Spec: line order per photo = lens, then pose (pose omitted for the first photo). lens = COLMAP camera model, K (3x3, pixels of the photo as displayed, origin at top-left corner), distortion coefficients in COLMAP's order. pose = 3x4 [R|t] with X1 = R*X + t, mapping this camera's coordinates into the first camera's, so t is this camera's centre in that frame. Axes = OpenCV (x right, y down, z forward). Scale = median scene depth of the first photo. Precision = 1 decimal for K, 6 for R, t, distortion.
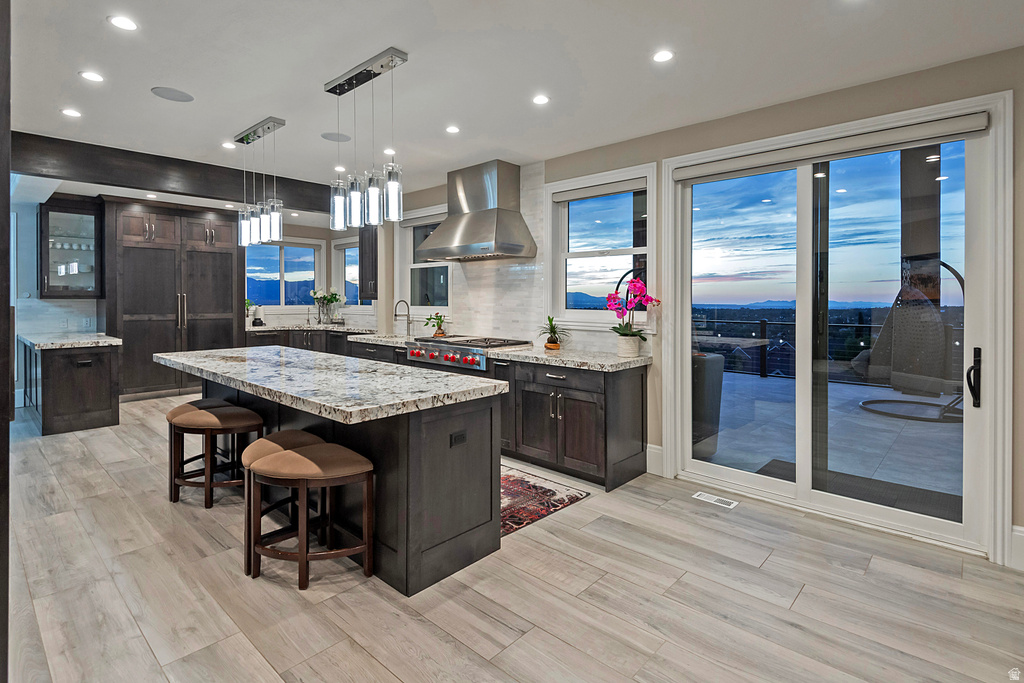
lens RADIAL K [[535.1, 0, 509.1], [0, 535.1, 302.4], [0, 0, 1]] dist [0.001107, 0.000193]
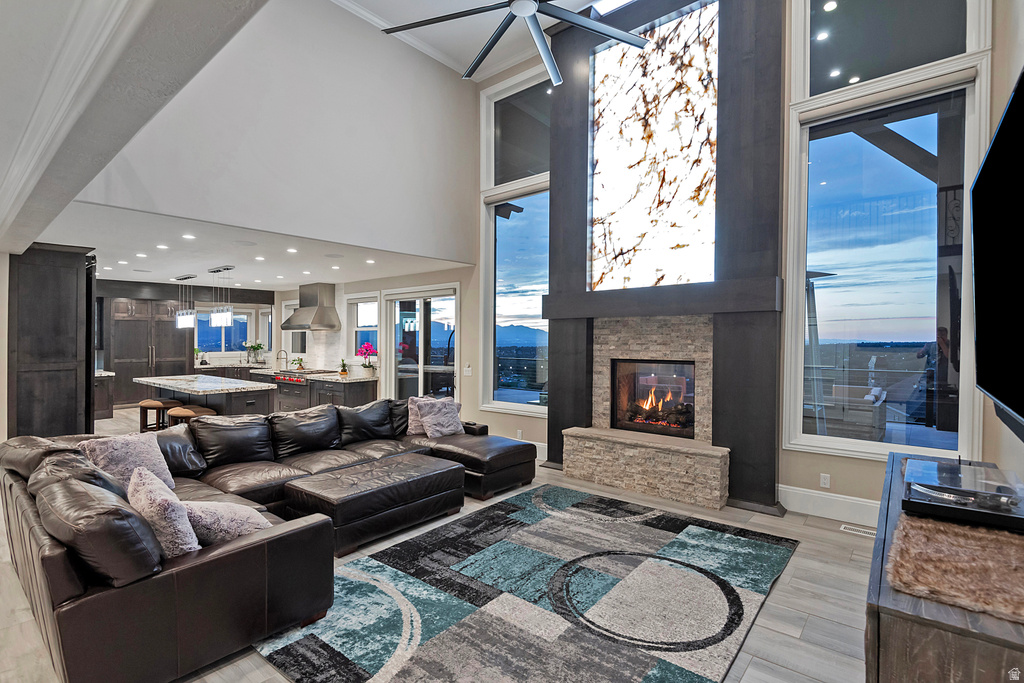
lens RADIAL K [[477.0, 0, 541.8], [0, 477.0, 336.6], [0, 0, 1]] dist [0.001339, -0.000143]
pose [[0.992803, -0.001687, 0.119746, 0.479284], [0.003035, 0.999934, -0.011071, -0.029011], [-0.119720, 0.011354, 0.992743, -0.717283]]
